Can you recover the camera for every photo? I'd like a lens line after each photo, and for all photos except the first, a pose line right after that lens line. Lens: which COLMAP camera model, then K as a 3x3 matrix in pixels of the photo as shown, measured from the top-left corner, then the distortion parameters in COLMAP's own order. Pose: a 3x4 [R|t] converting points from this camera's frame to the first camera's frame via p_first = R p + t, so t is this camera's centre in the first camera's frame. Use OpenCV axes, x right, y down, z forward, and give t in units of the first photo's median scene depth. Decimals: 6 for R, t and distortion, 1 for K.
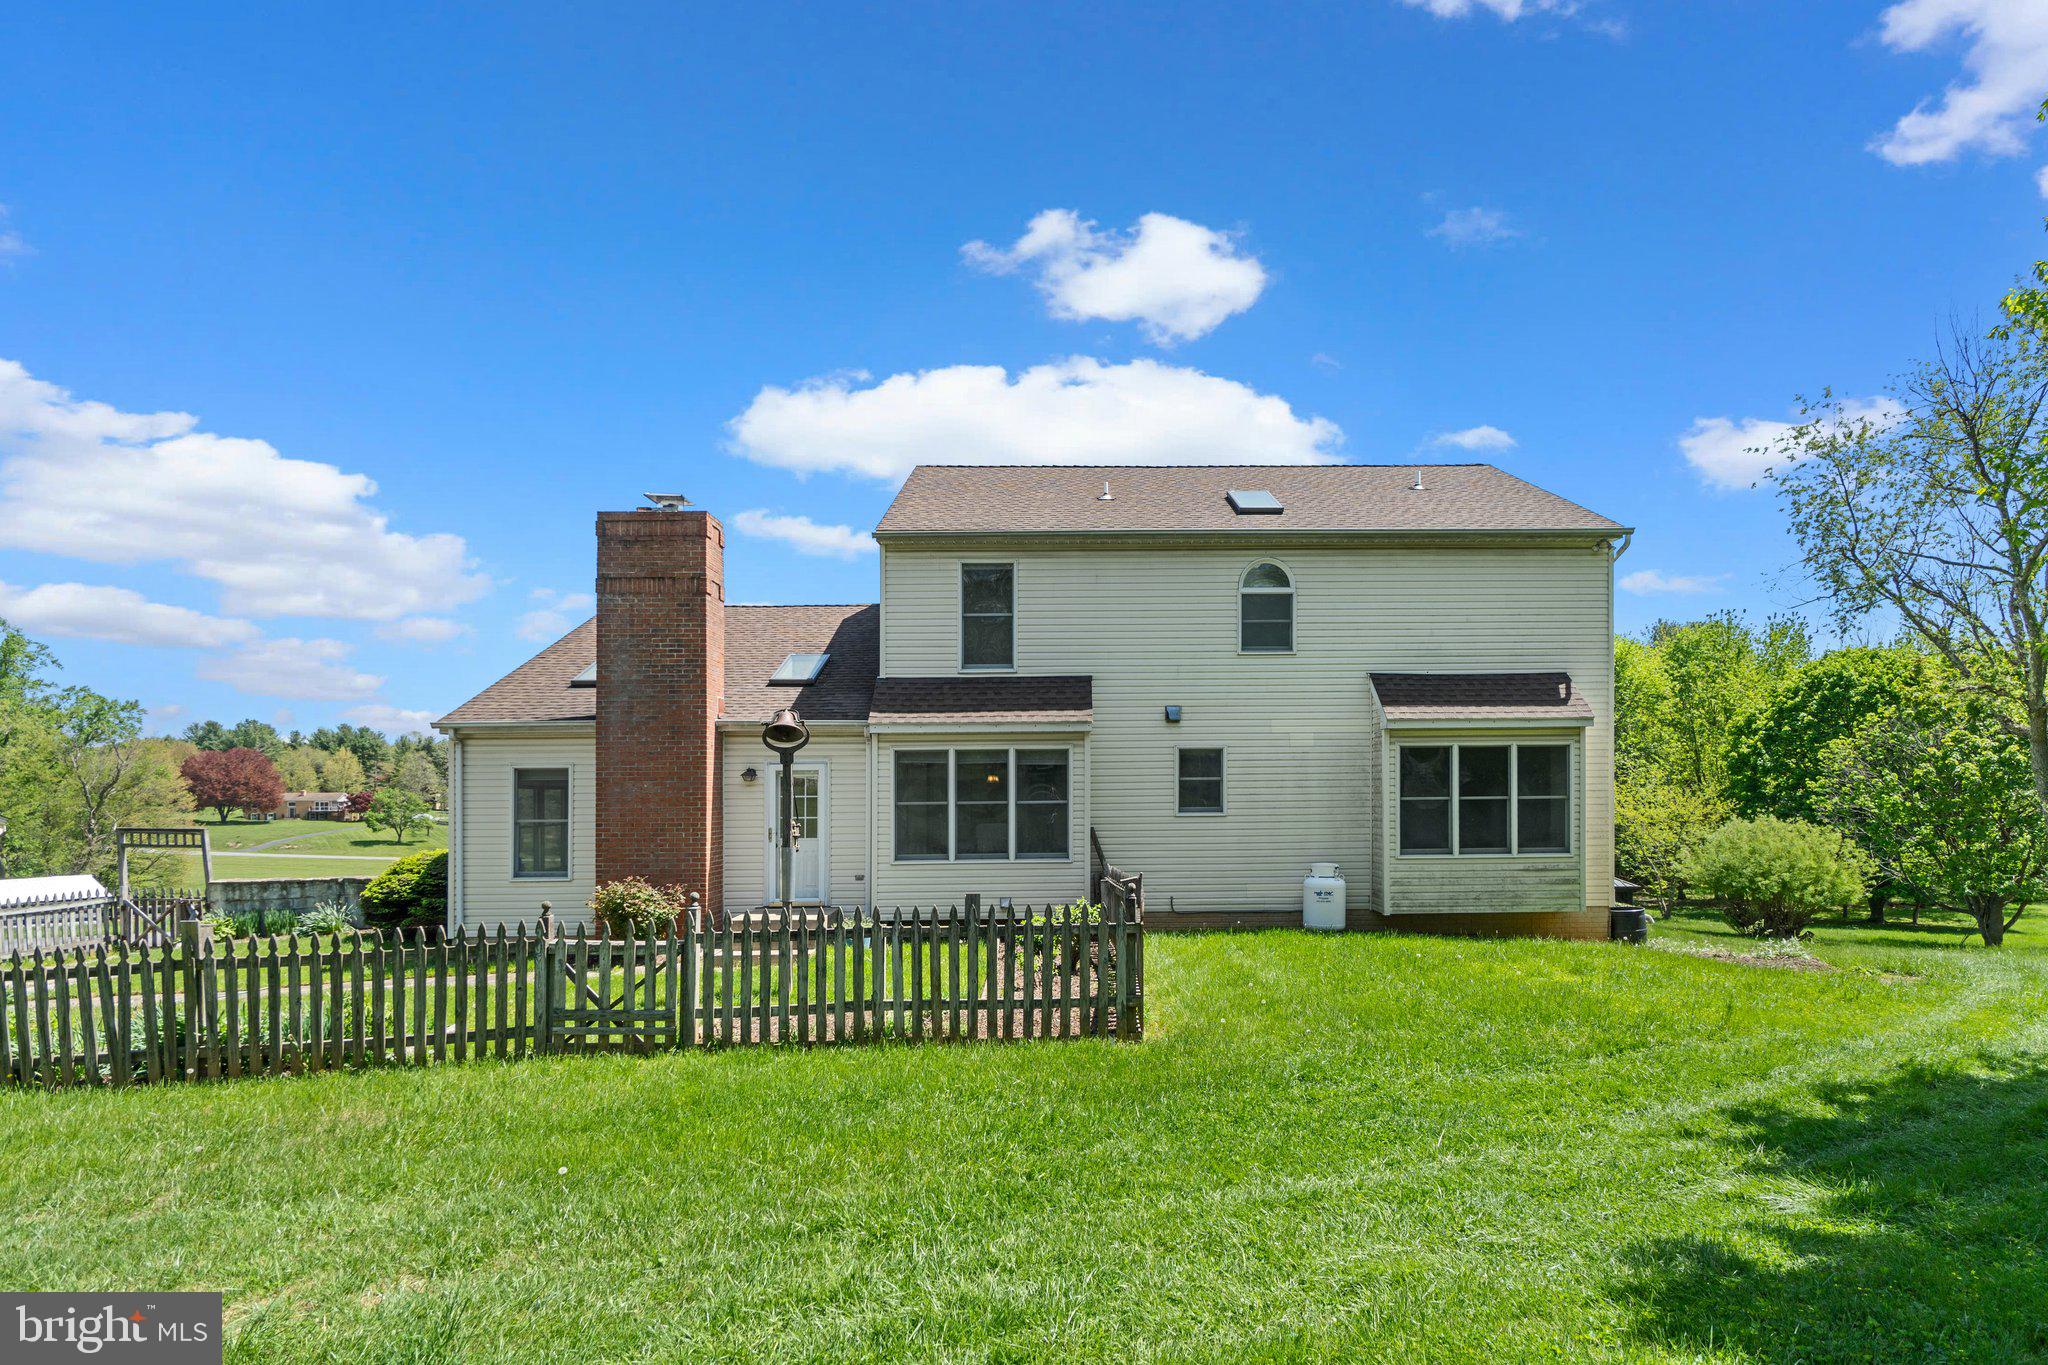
lens RADIAL K [[1053.0, 0, 1047.7], [0, 1053.0, 761.6], [0, 0, 1]] dist [-0.002047, -0.000738]
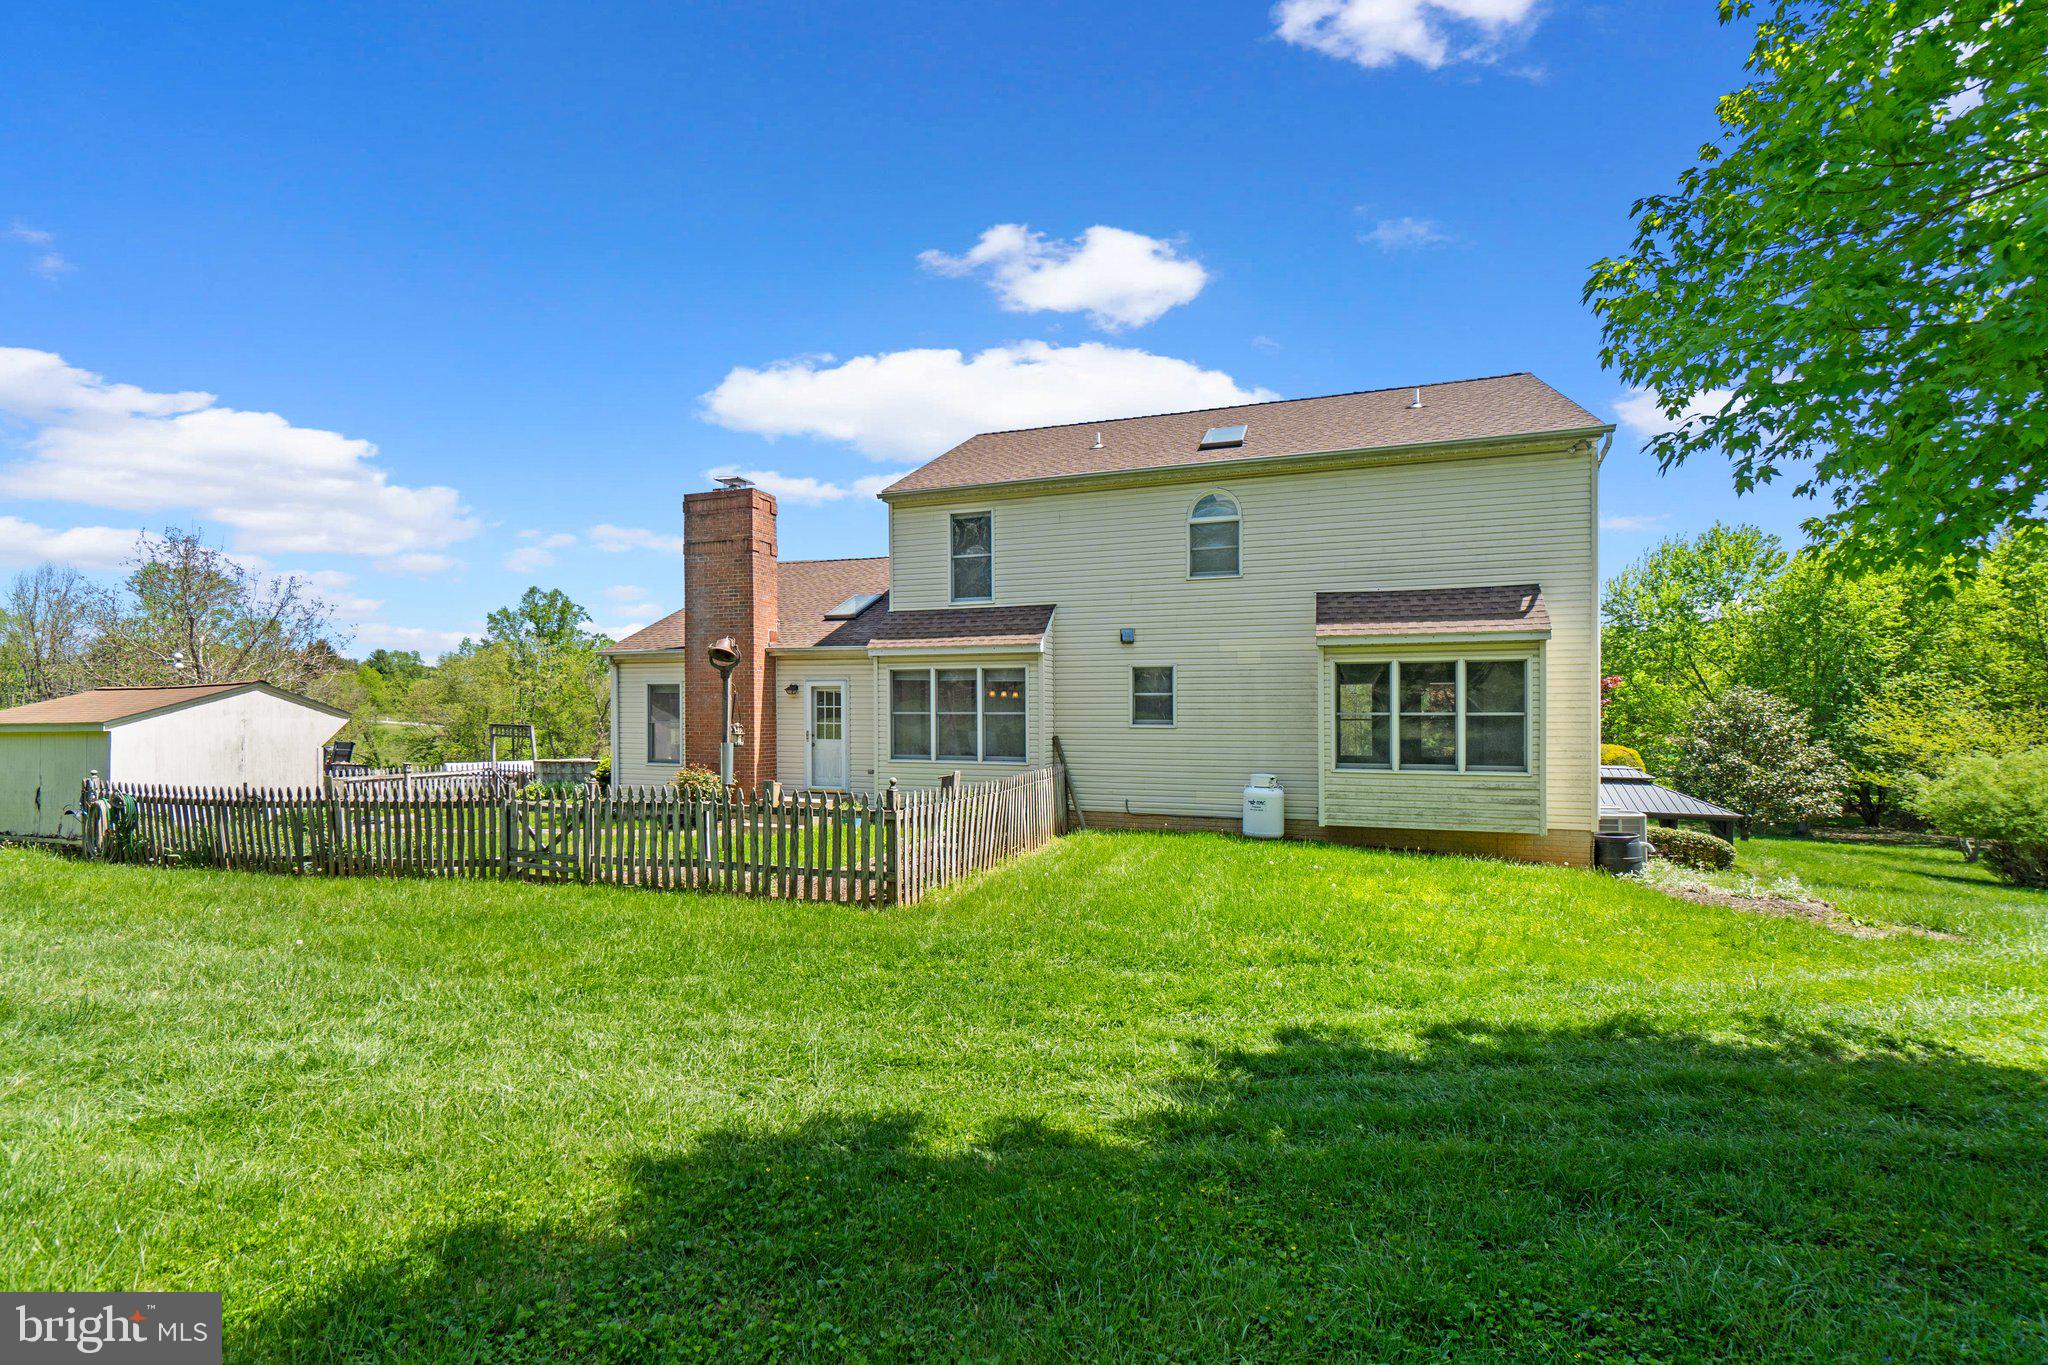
lens RADIAL K [[889.6, 0, 968.0], [0, 889.6, 699.1], [0, 0, 1]] dist [-0.003842, 0.001070]
pose [[0.929057, 0.006320, -0.369883, 0.324028], [-0.000088, 0.999858, 0.016861, 0.006264], [0.369937, -0.015633, 0.928925, 0.062545]]
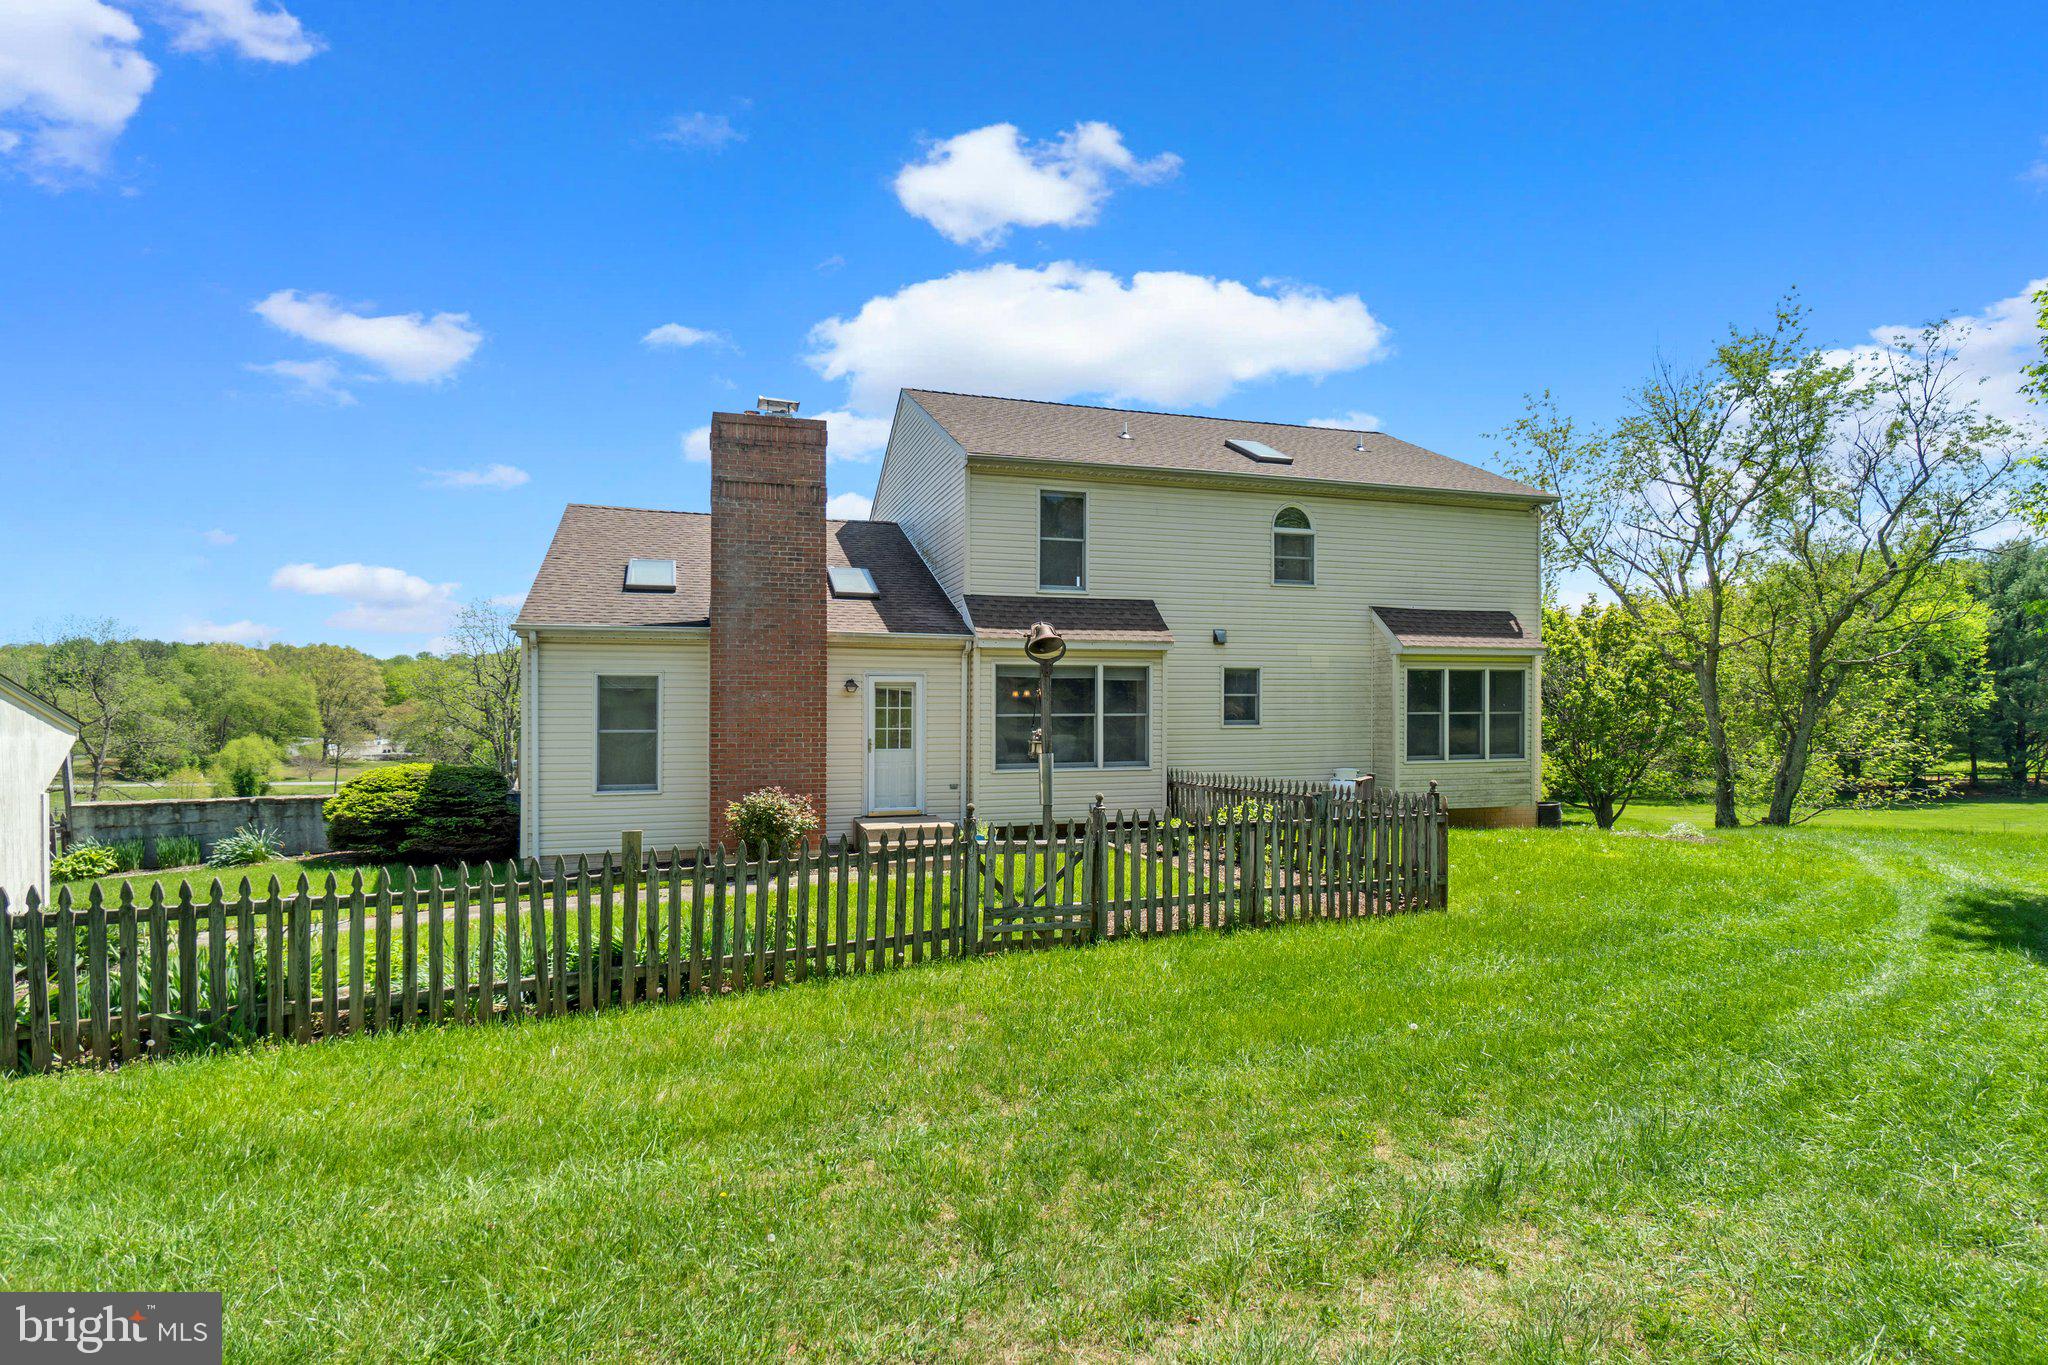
lens RADIAL K [[1008.1, 0, 1029.9], [0, 1008.1, 687.3], [0, 0, 1]] dist [-0.009347, 0.000143]
pose [[0.961825, 0.013011, 0.273356, -0.380731], [-0.014238, 0.999896, 0.002505, 0.009112], [-0.273294, -0.006301, 0.961910, 0.026357]]
